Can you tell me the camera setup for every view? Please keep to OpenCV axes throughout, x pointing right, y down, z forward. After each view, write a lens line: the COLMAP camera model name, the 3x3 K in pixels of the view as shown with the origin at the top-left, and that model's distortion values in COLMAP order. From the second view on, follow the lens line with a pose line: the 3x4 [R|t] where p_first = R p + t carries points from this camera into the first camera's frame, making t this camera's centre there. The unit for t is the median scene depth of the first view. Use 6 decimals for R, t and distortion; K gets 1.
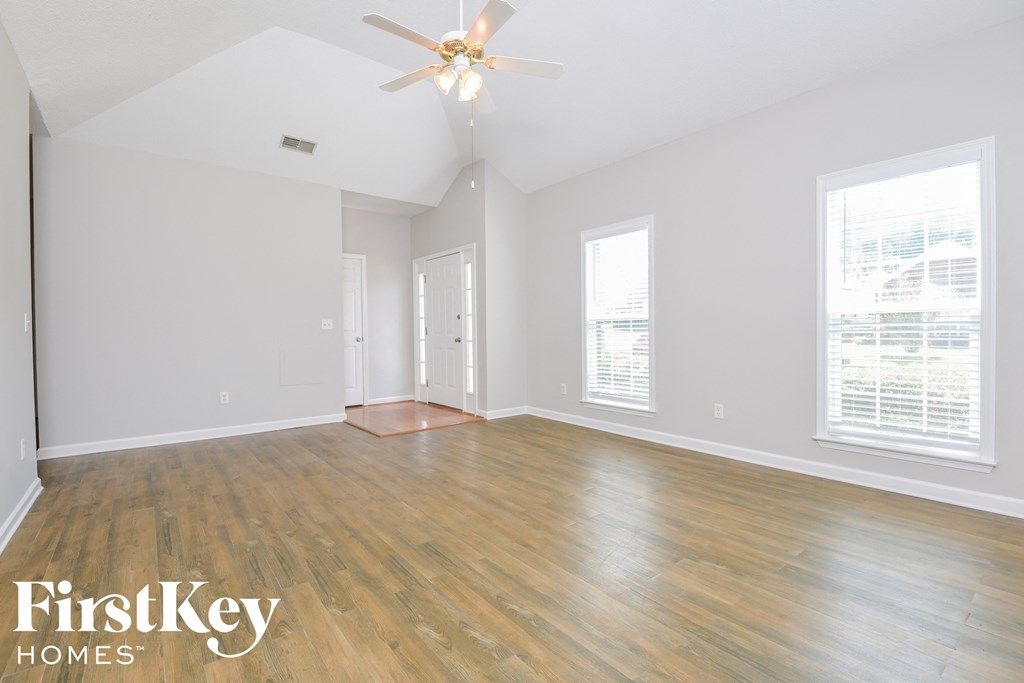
lens RADIAL K [[458.8, 0, 512.4], [0, 458.8, 327.7], [0, 0, 1]] dist [-0.000021, -0.000107]
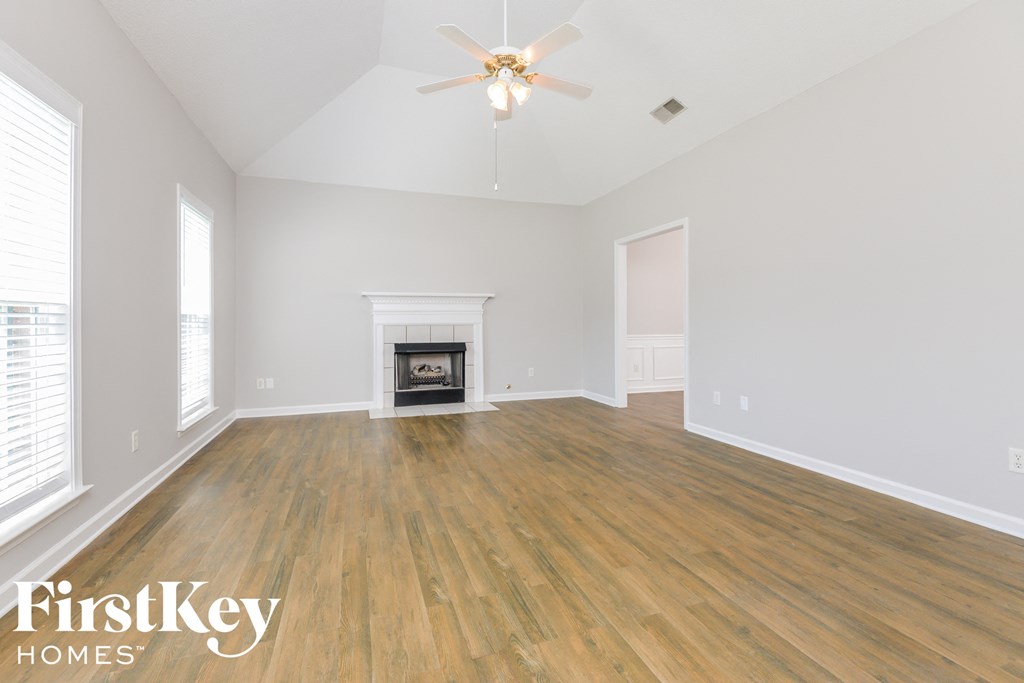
lens RADIAL K [[458.8, 0, 512.4], [0, 458.8, 327.7], [0, 0, 1]] dist [-0.000021, -0.000107]
pose [[-0.940824, 0.011306, 0.338706, -0.488202], [0.014501, 0.999871, 0.006903, 0.008683], [-0.338584, 0.011406, -0.940867, 2.036716]]
